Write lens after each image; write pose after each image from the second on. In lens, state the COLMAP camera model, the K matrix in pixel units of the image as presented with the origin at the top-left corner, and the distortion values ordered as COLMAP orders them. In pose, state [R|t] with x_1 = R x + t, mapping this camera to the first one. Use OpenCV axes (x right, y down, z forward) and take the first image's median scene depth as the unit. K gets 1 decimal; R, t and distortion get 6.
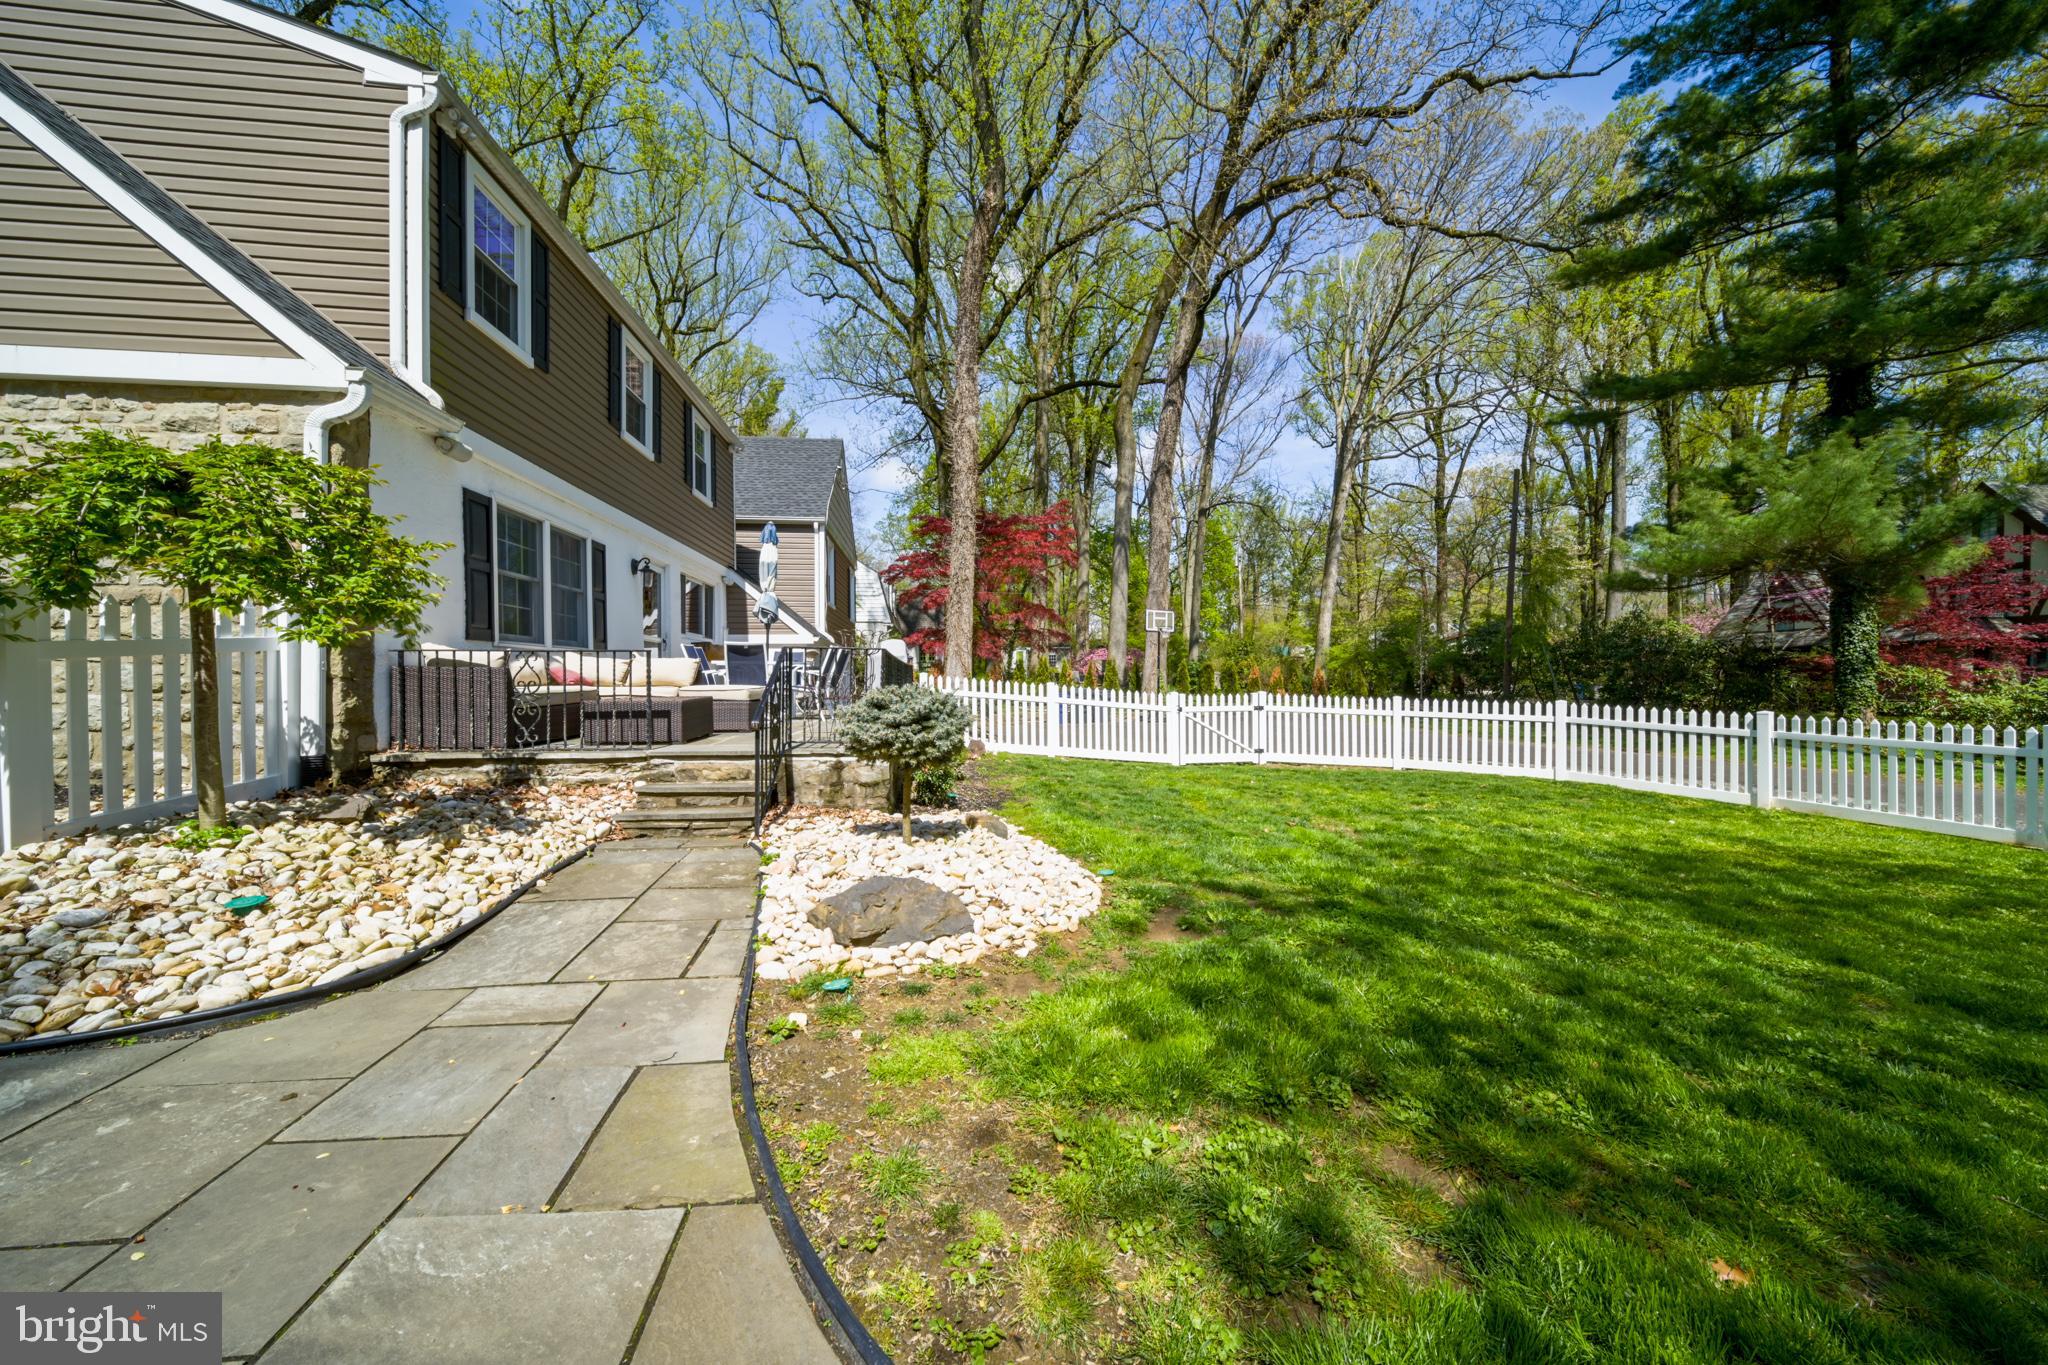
lens RADIAL K [[725.6, 0, 1033.4], [0, 725.6, 696.4], [0, 0, 1]] dist [-0.000866, -0.000305]
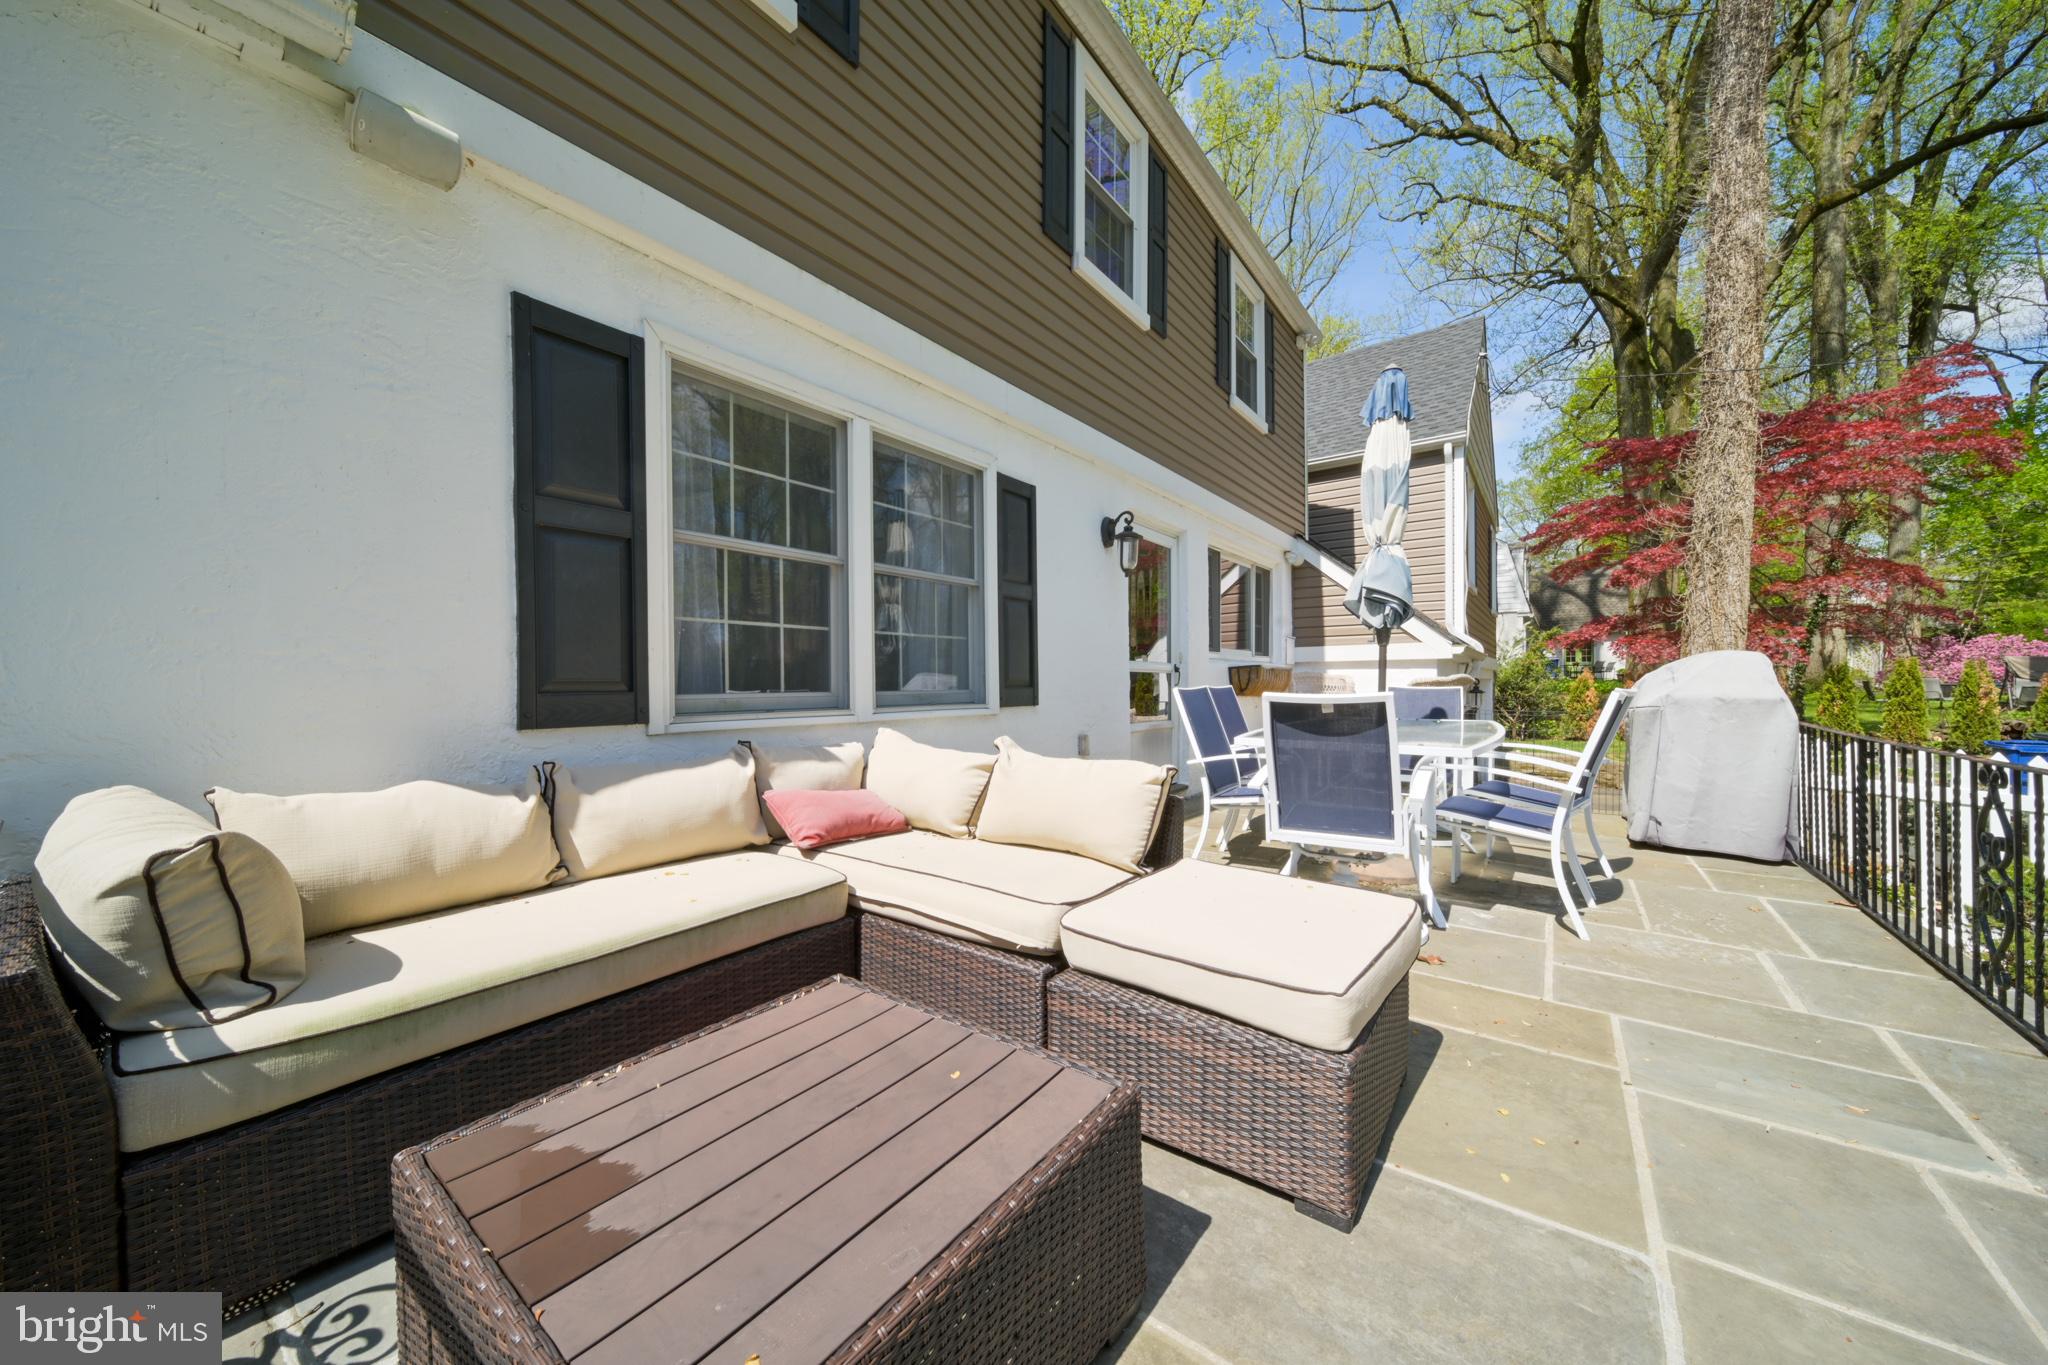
lens RADIAL K [[725.6, 0, 1031.1], [0, 725.6, 676.9], [0, 0, 1]] dist [-0.000866, -0.000305]
pose [[0.726295, -0.004742, -0.687367, -0.152864], [-0.013658, 0.999679, -0.021328, -0.041667], [0.687248, 0.024879, 0.725997, 0.382097]]
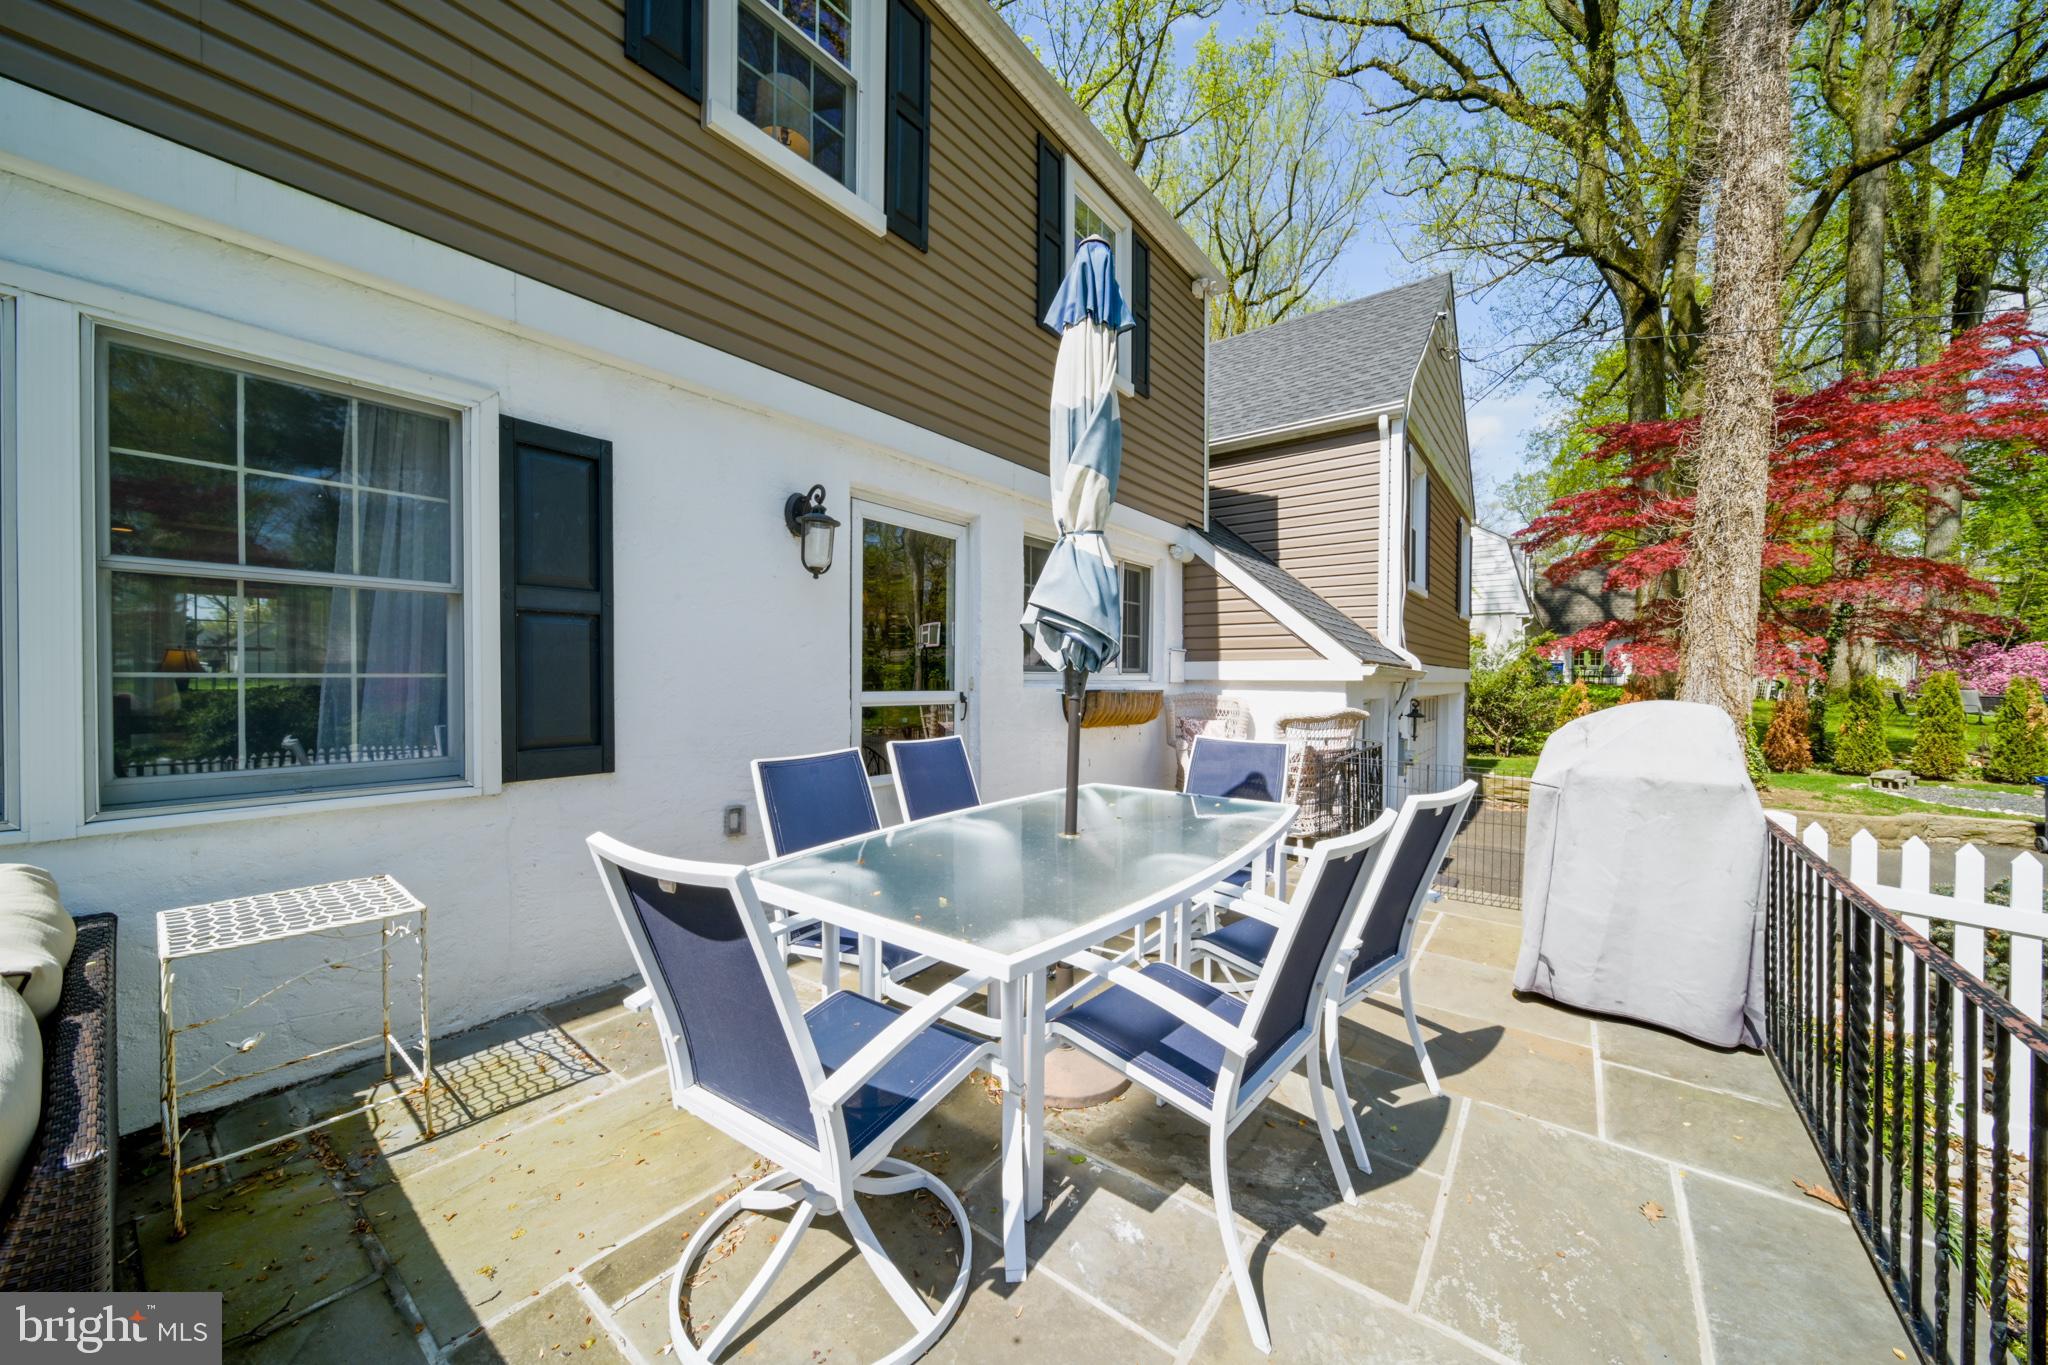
lens RADIAL K [[725.6, 0, 1035.8], [0, 725.6, 676.3], [0, 0, 1]] dist [-0.000866, -0.000305]
pose [[0.714774, 0.009752, -0.699288, -0.135686], [-0.024740, 0.999630, -0.011347, -0.062234], [0.698918, 0.025410, 0.714750, 0.531047]]
